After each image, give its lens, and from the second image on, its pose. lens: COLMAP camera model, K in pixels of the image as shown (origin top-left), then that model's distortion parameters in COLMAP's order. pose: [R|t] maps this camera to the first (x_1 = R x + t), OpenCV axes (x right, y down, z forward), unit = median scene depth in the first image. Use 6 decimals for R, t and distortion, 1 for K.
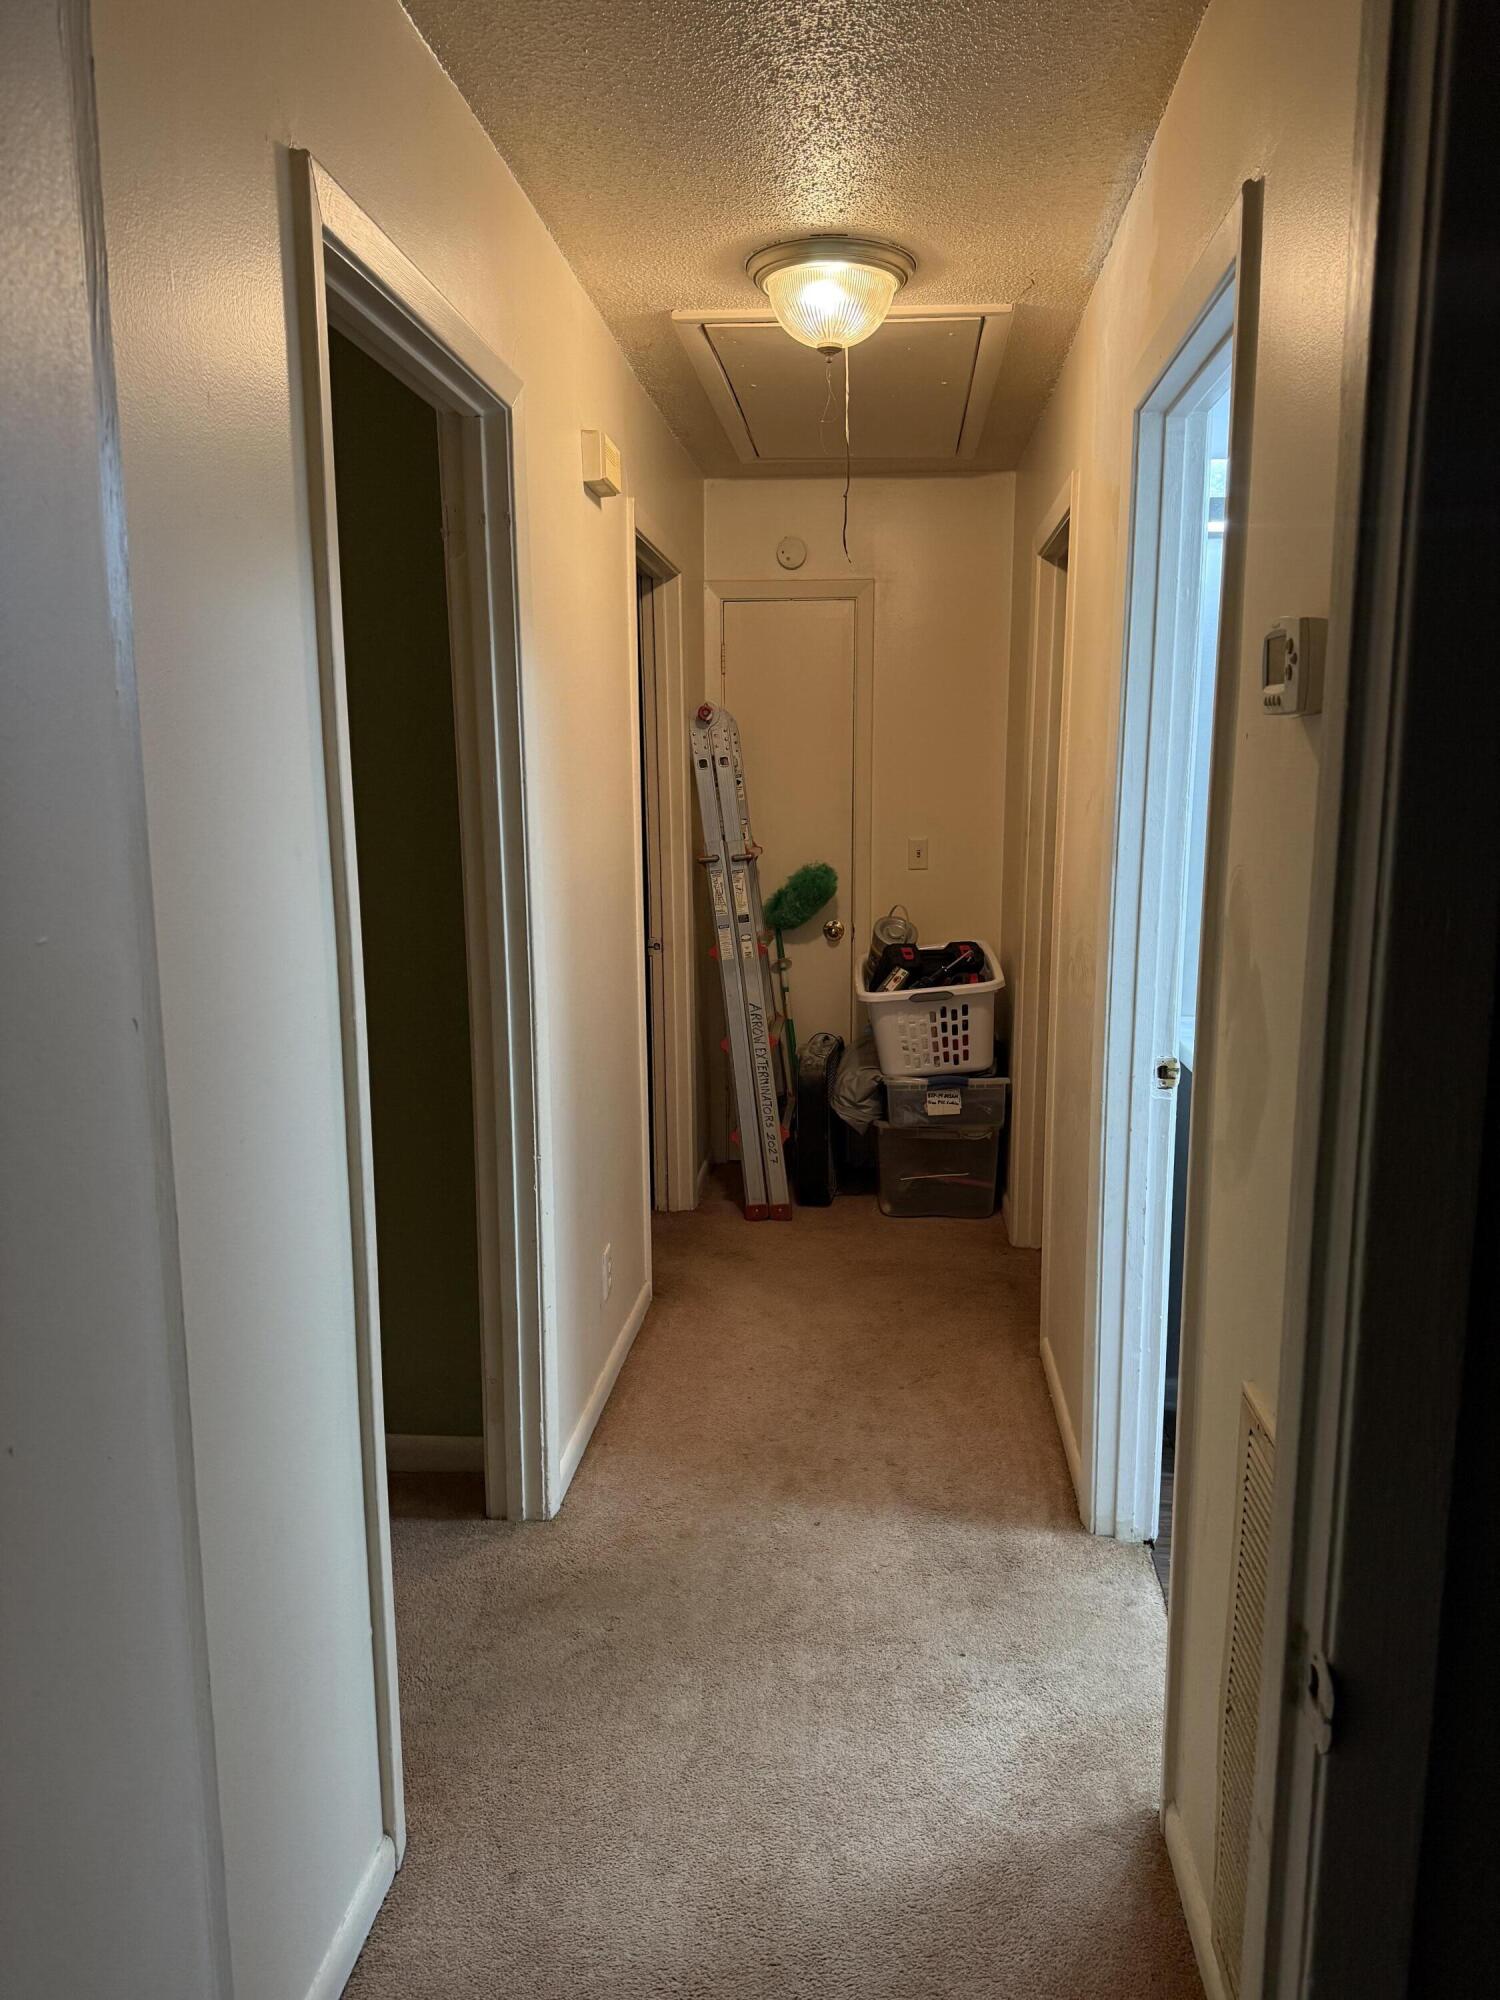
lens RADIAL K [[1421.7, 0, 740.0], [0, 1421.7, 1002.6], [0, 0, 1]] dist [0.070985, -0.070662]
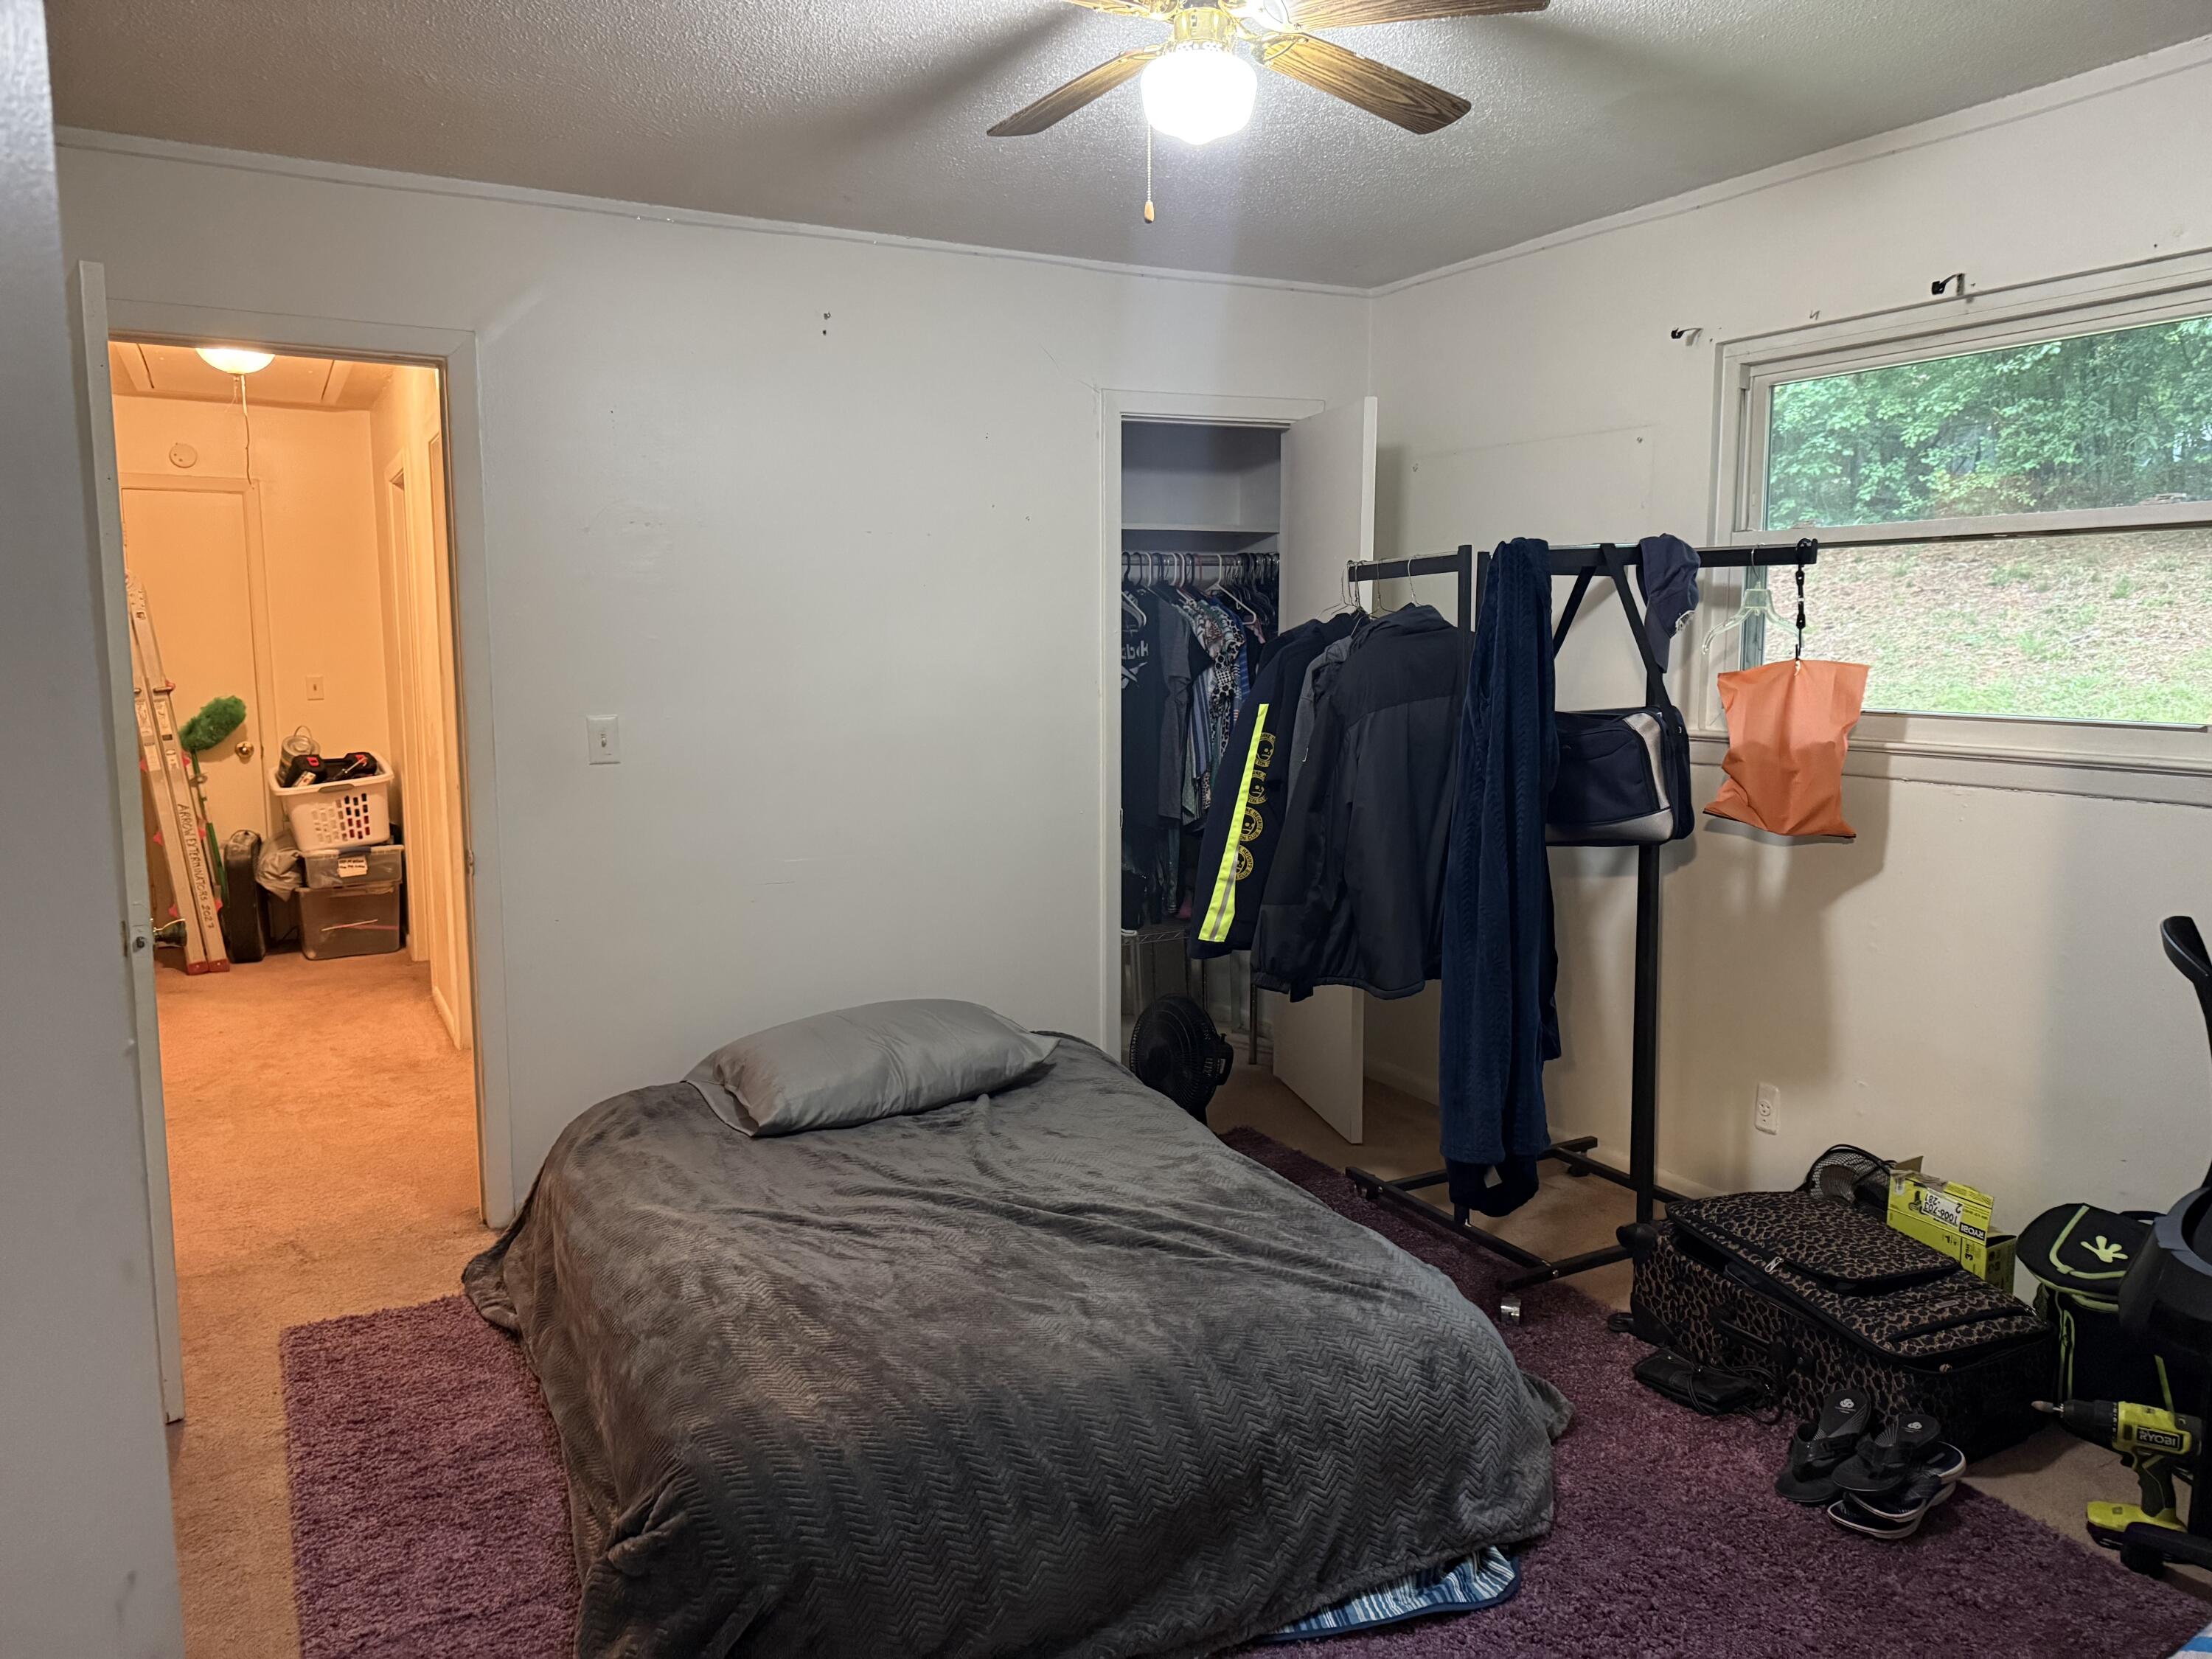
lens RADIAL K [[1572.3, 0, 1093.7], [0, 1572.3, 840.8], [0, 0, 1]] dist [0.070985, -0.070662]
pose [[0.831729, -0.068451, 0.550945, -0.101427], [0.086008, 0.996276, -0.006061, 0.112085], [-0.548479, 0.052427, 0.834519, -0.641943]]
